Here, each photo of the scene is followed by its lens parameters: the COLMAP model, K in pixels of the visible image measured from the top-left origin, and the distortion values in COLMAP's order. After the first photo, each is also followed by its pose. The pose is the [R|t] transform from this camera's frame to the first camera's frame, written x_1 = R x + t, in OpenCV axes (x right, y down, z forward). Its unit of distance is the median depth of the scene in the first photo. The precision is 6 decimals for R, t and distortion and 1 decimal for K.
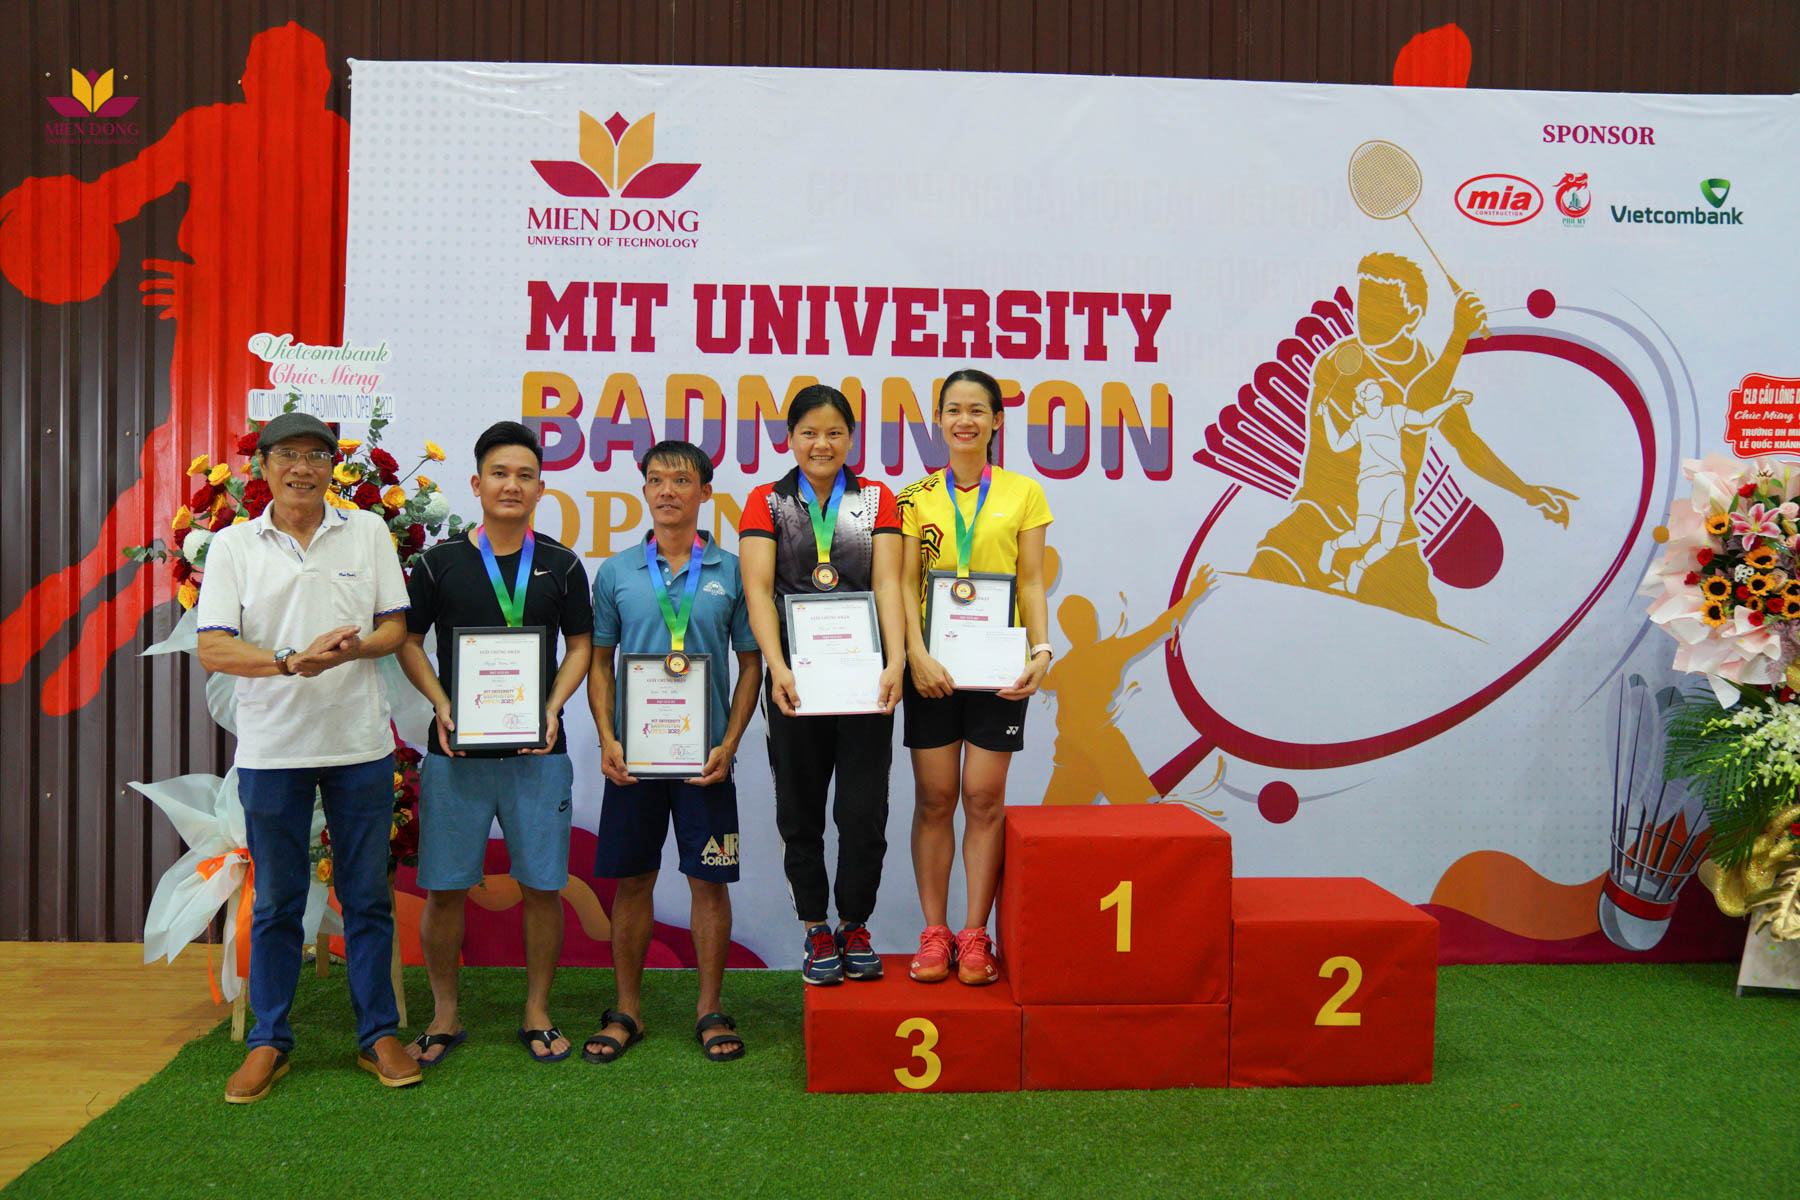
lens RADIAL K [[1479.0, 0, 900.1], [0, 1479.0, 601.1], [0, 0, 1]] dist [-0.093283, 0.140287]
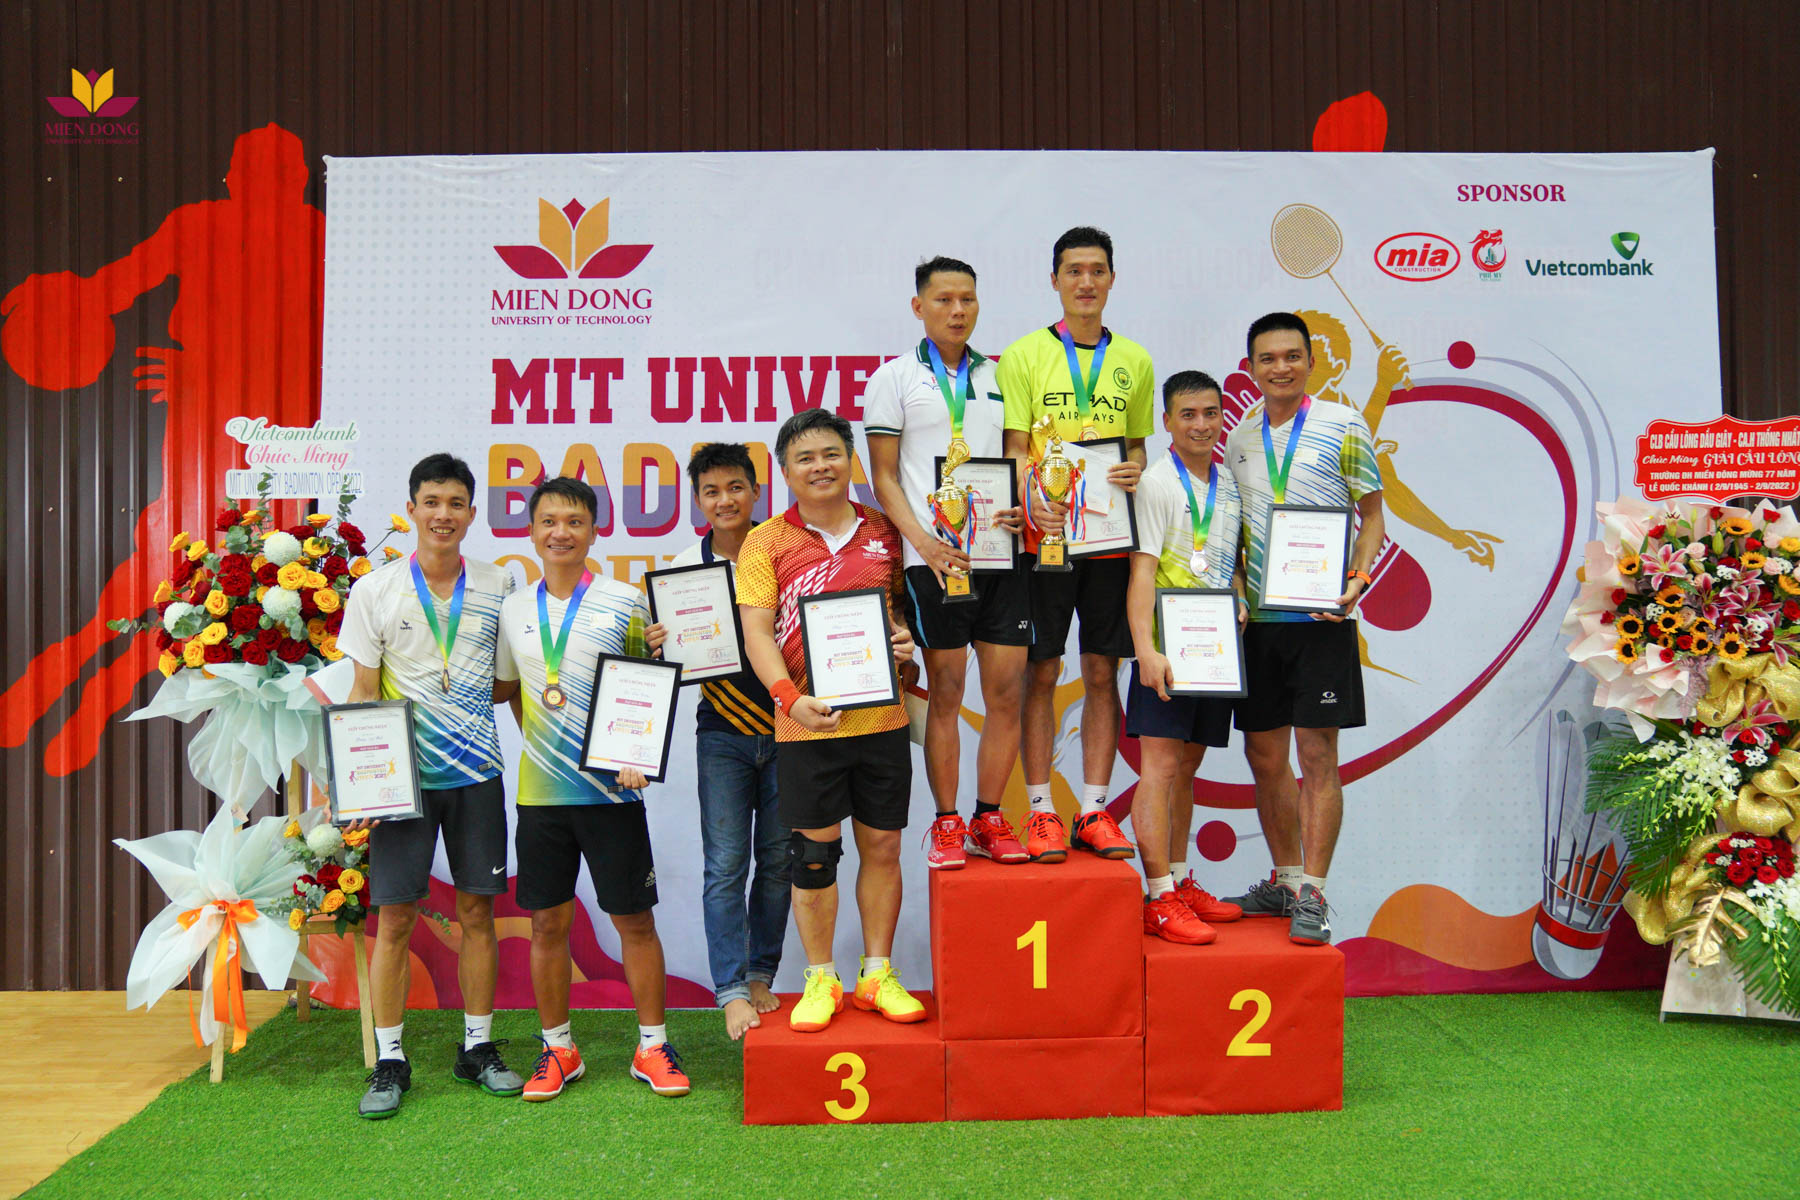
lens RADIAL K [[1478.4, 0, 897.7], [0, 1478.4, 597.7], [0, 0, 1]] dist [-0.099959, 0.146104]
pose [[0.999459, -0.020446, -0.025761, 0.062835], [0.019715, 0.999405, -0.028295, -0.009759], [0.026324, 0.027771, 0.999268, -0.047079]]
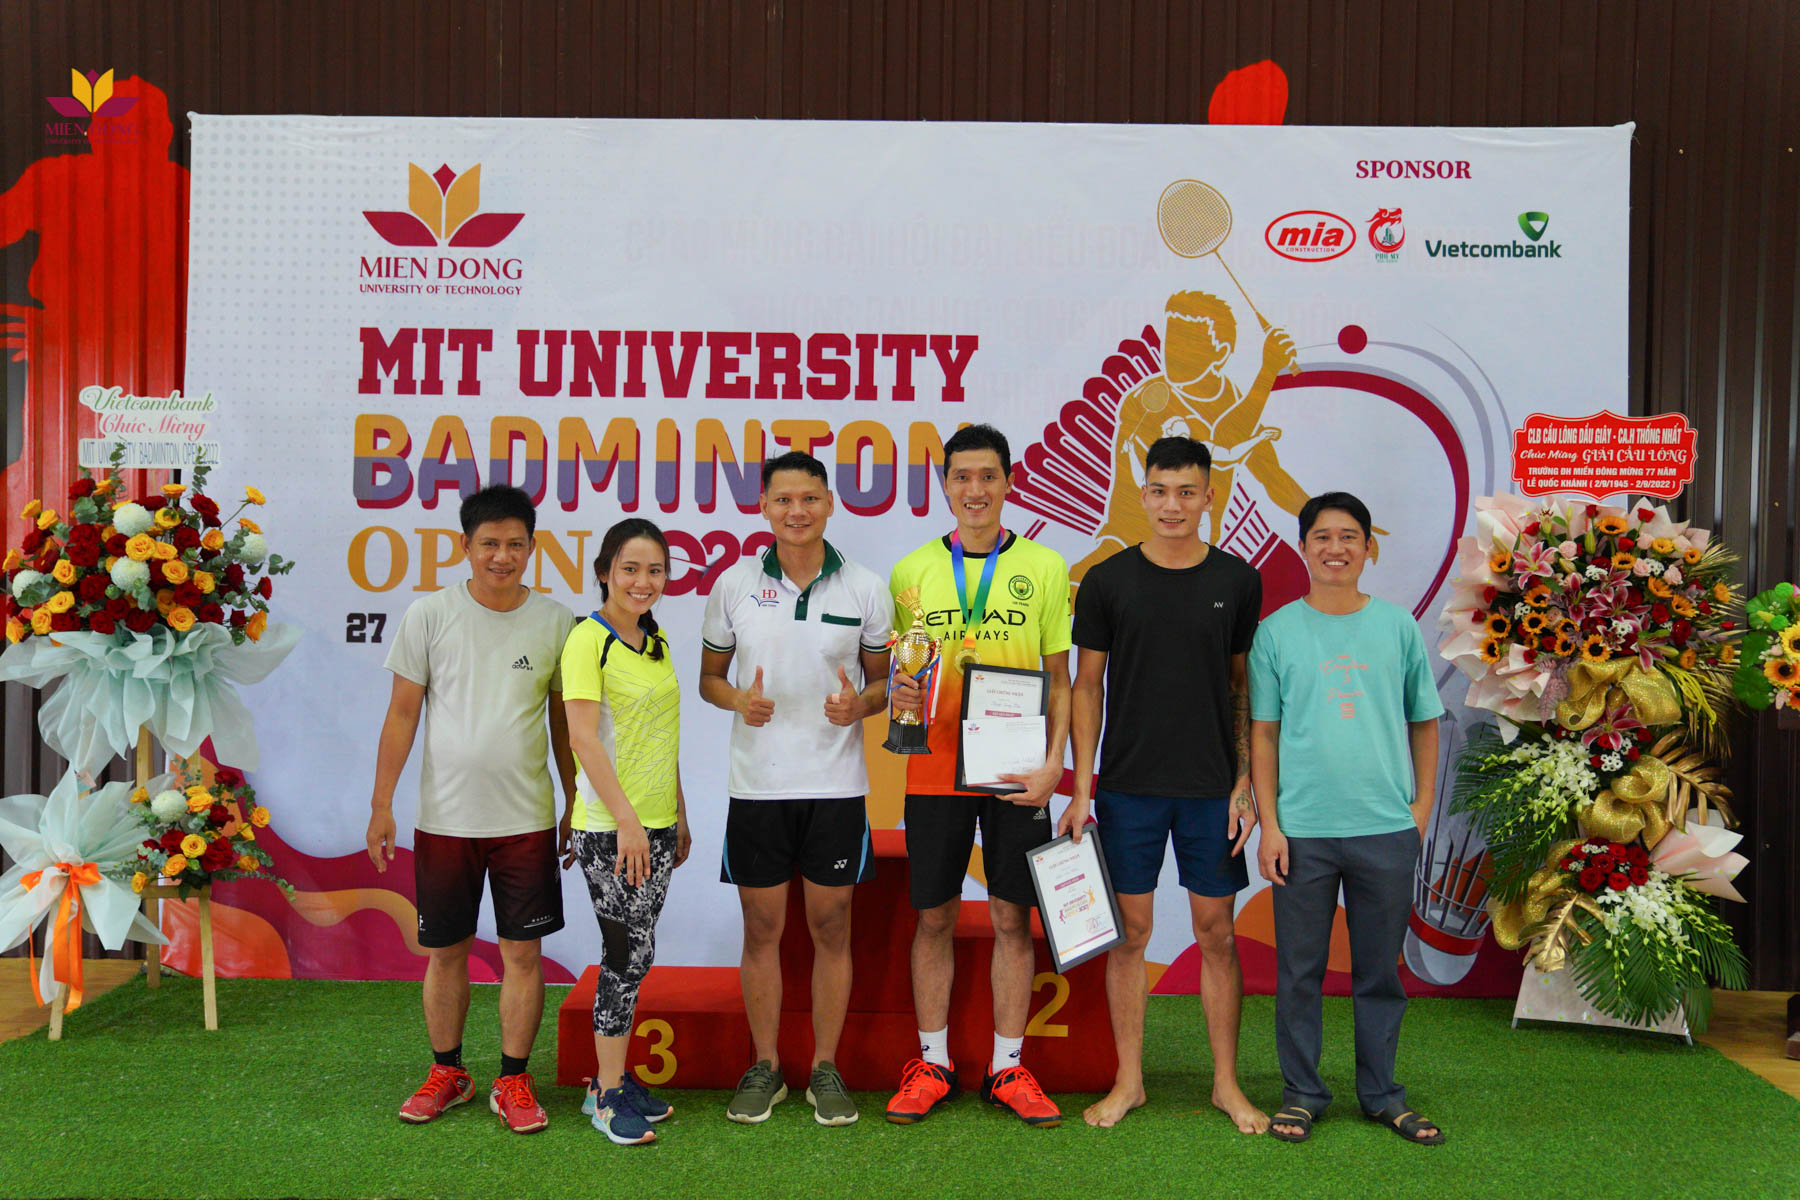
lens RADIAL K [[1750.5, 0, 897.3], [0, 1750.5, 600.7], [0, 0, 1]] dist [-0.037336, 0.184020]
pose [[0.998291, 0.002978, -0.058360, 0.202506], [-0.003085, 0.999994, -0.001738, -0.021469], [0.058354, 0.001915, 0.998294, -0.224619]]
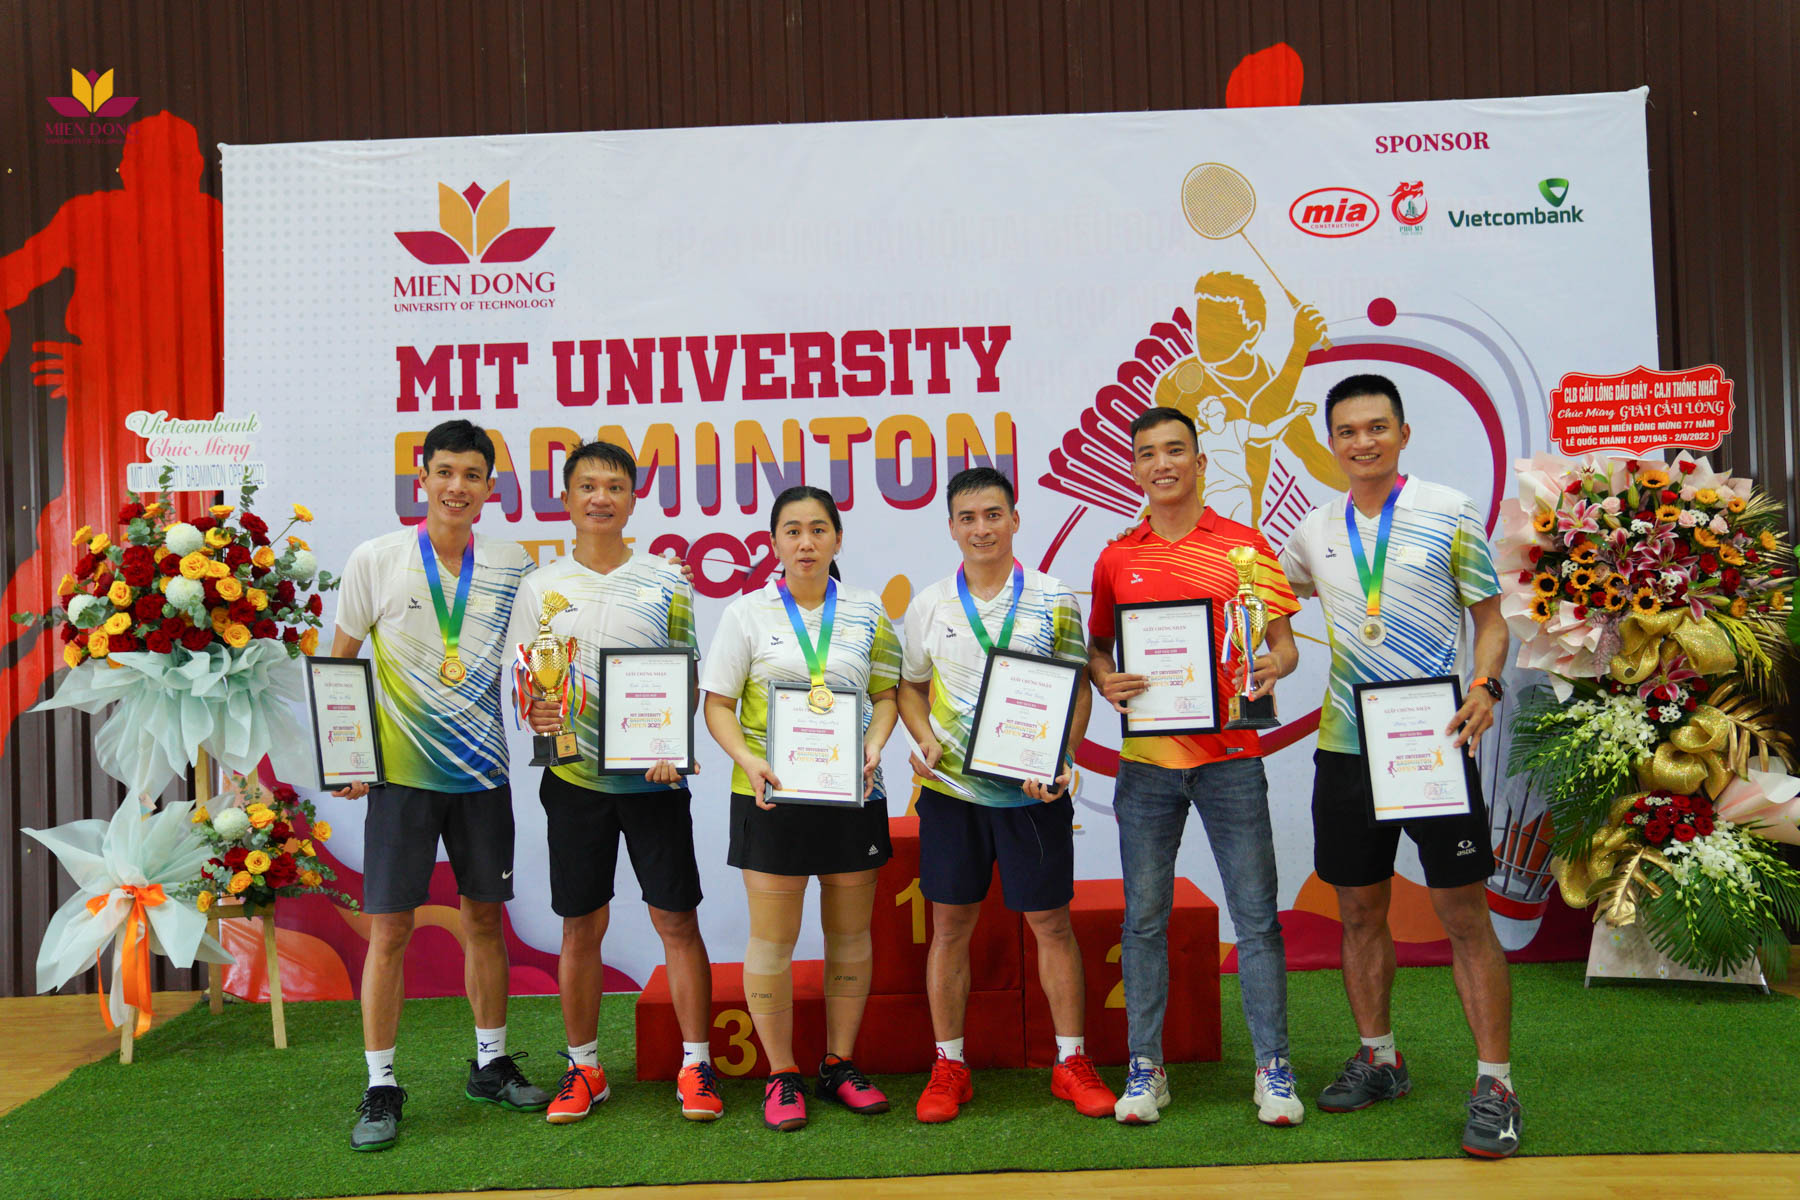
lens RADIAL K [[1754.6, 0, 897.3], [0, 1754.6, 591.7], [0, 0, 1]] dist [-0.048386, 0.213877]
pose [[0.997464, -0.045948, -0.054355, 0.165615], [0.044100, 0.998423, -0.034730, 0.017545], [0.055865, 0.032245, 0.997918, -0.230239]]
